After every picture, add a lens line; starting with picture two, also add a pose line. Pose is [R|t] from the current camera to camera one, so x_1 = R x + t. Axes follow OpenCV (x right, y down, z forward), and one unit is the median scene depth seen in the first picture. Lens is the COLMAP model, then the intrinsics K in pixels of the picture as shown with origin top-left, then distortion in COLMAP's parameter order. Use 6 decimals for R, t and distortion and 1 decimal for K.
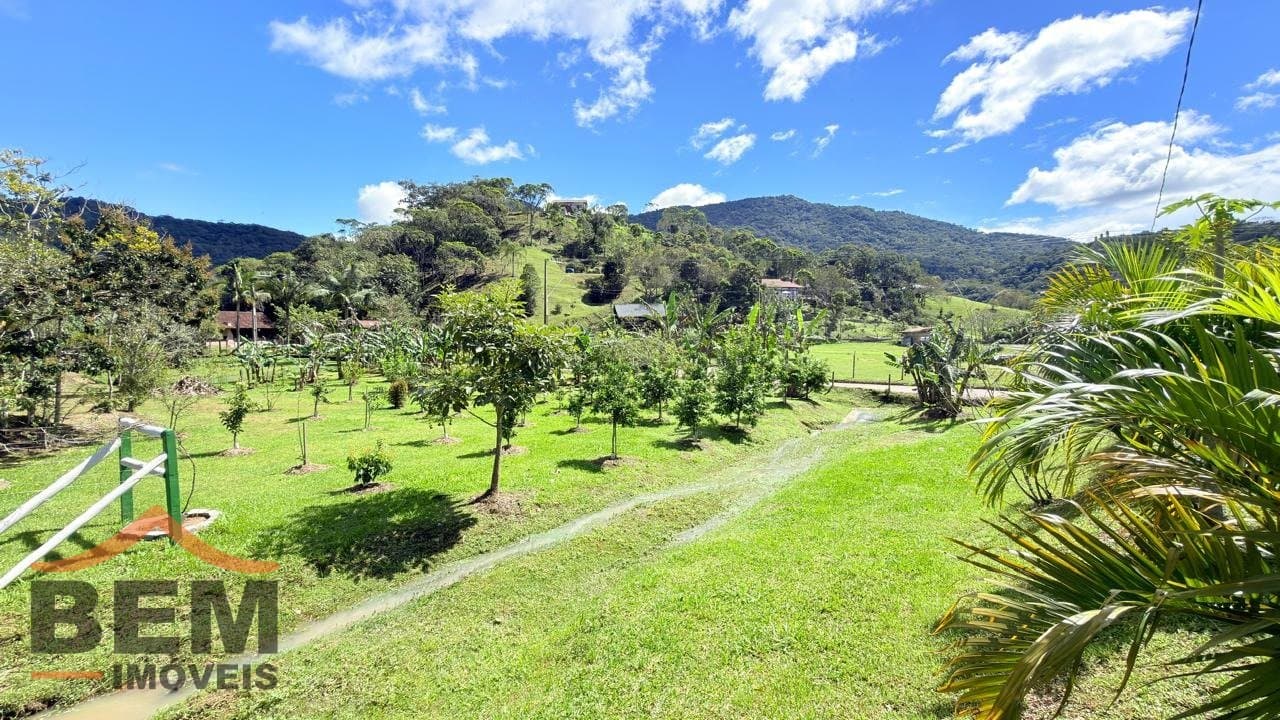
lens RADIAL K [[499.0, 0, 633.7], [0, 499.0, 356.1], [0, 0, 1]] dist [-0.002578, 0.000169]
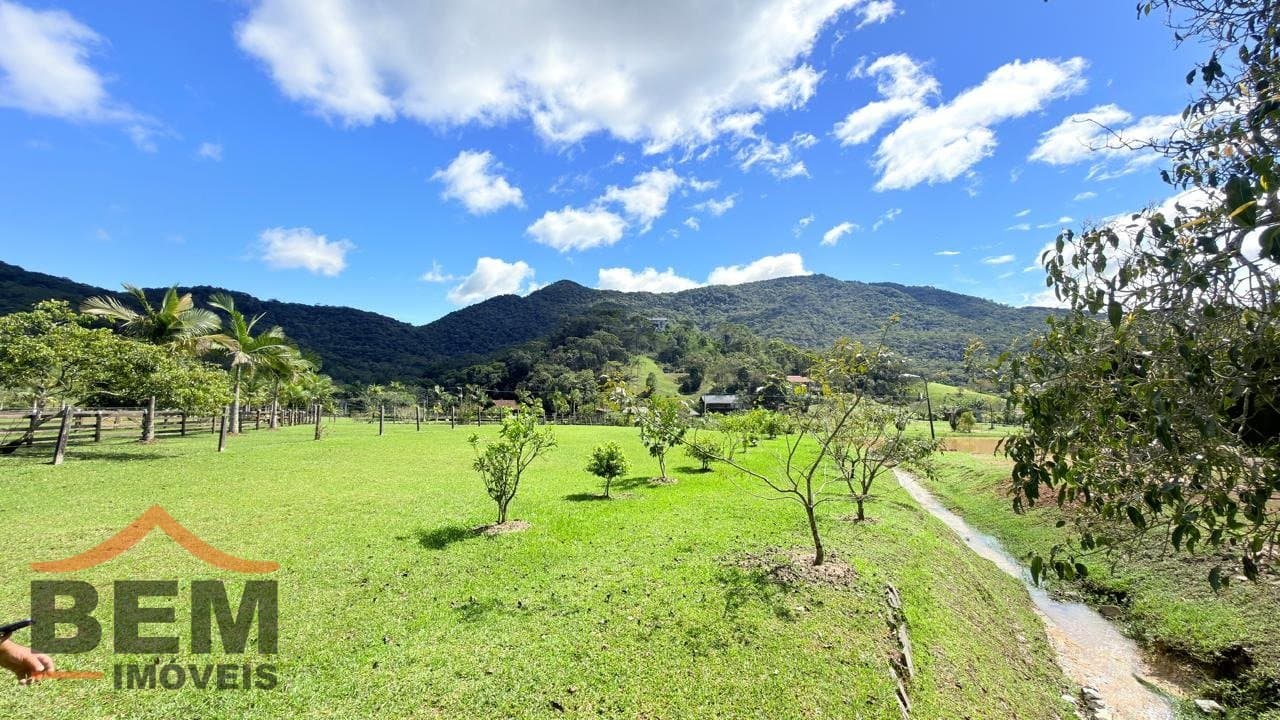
lens RADIAL K [[499.0, 0, 642.1], [0, 499.0, 369.1], [0, 0, 1]] dist [-0.002578, 0.000169]
pose [[0.998605, 0.003560, -0.052675, -0.221753], [-0.009423, 0.993722, -0.111484, 0.001612], [0.051947, 0.111825, 0.992369, -1.098775]]
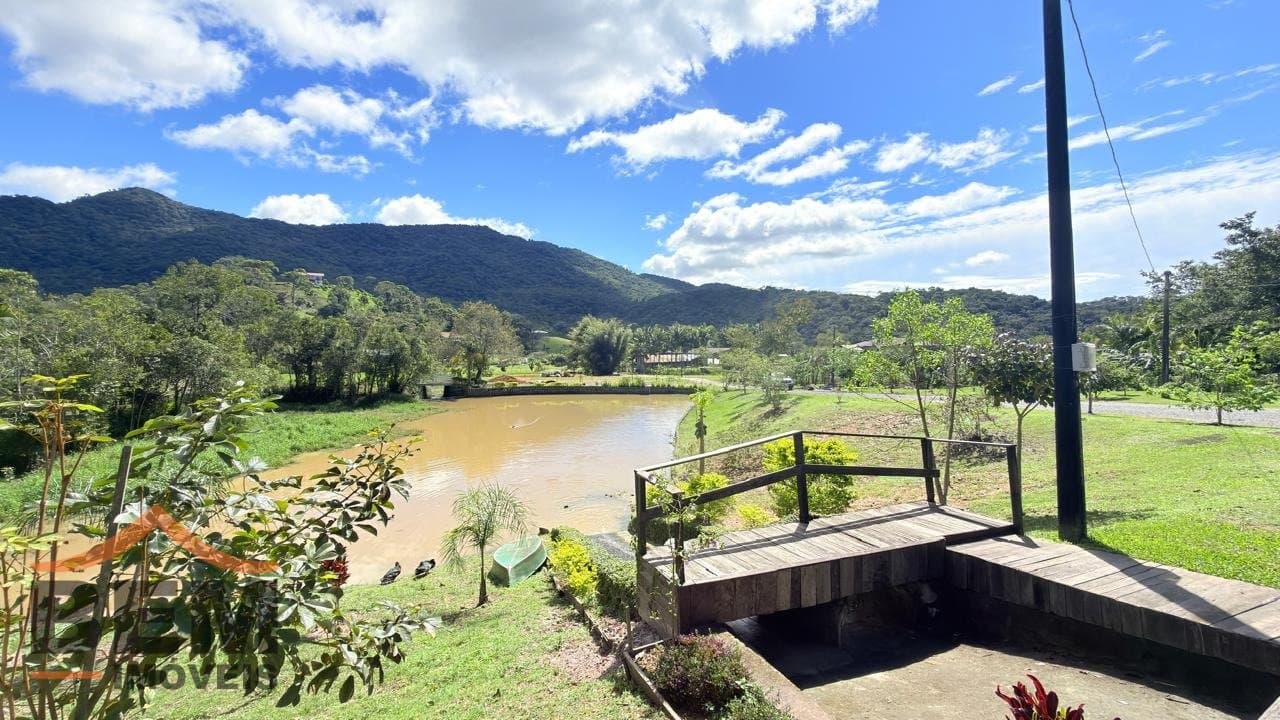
lens RADIAL K [[499.0, 0, 635.2], [0, 499.0, 357.6], [0, 0, 1]] dist [-0.002578, 0.000169]
pose [[0.835390, -0.012855, 0.549508, -0.346436], [0.030549, 0.999267, -0.023065, 0.015445], [-0.548809, 0.036055, 0.835170, -1.918713]]
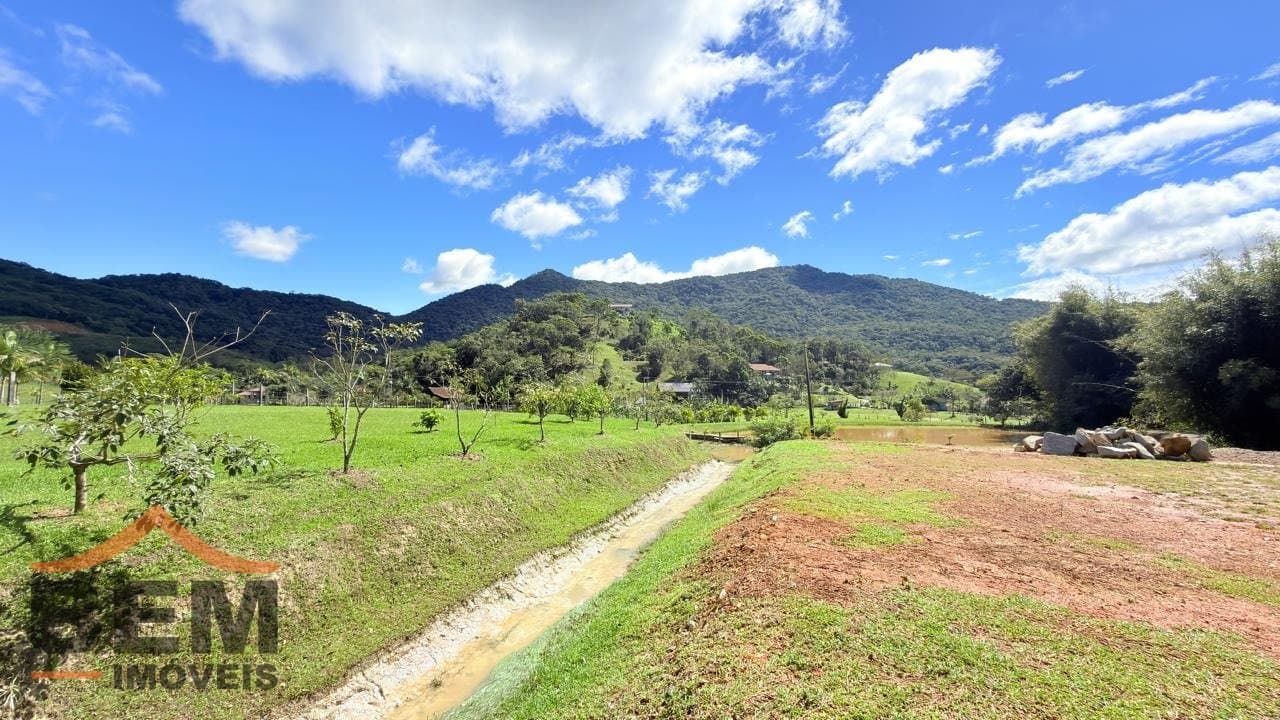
lens RADIAL K [[499.0, 0, 640.8], [0, 499.0, 357.8], [0, 0, 1]] dist [-0.002578, 0.000169]
pose [[0.999499, 0.005631, -0.031159, -0.062699], [-0.009240, 0.993100, -0.116907, 0.008960], [0.030286, 0.117137, 0.992654, -0.960382]]
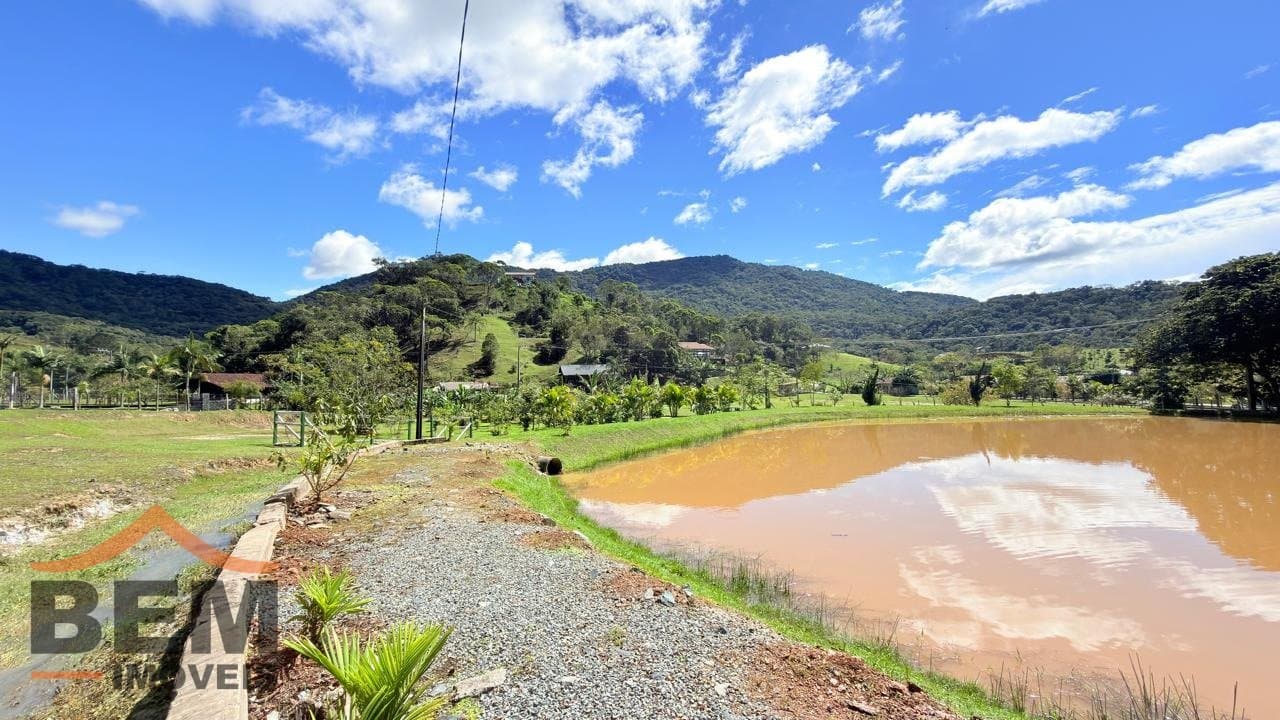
lens RADIAL K [[499.0, 0, 633.7], [0, 499.0, 365.4], [0, 0, 1]] dist [-0.002578, 0.000169]
pose [[0.993902, -0.004646, 0.110168, 0.009477], [0.014043, 0.996310, -0.084675, 0.007934], [-0.109369, 0.085706, 0.990299, -0.371699]]
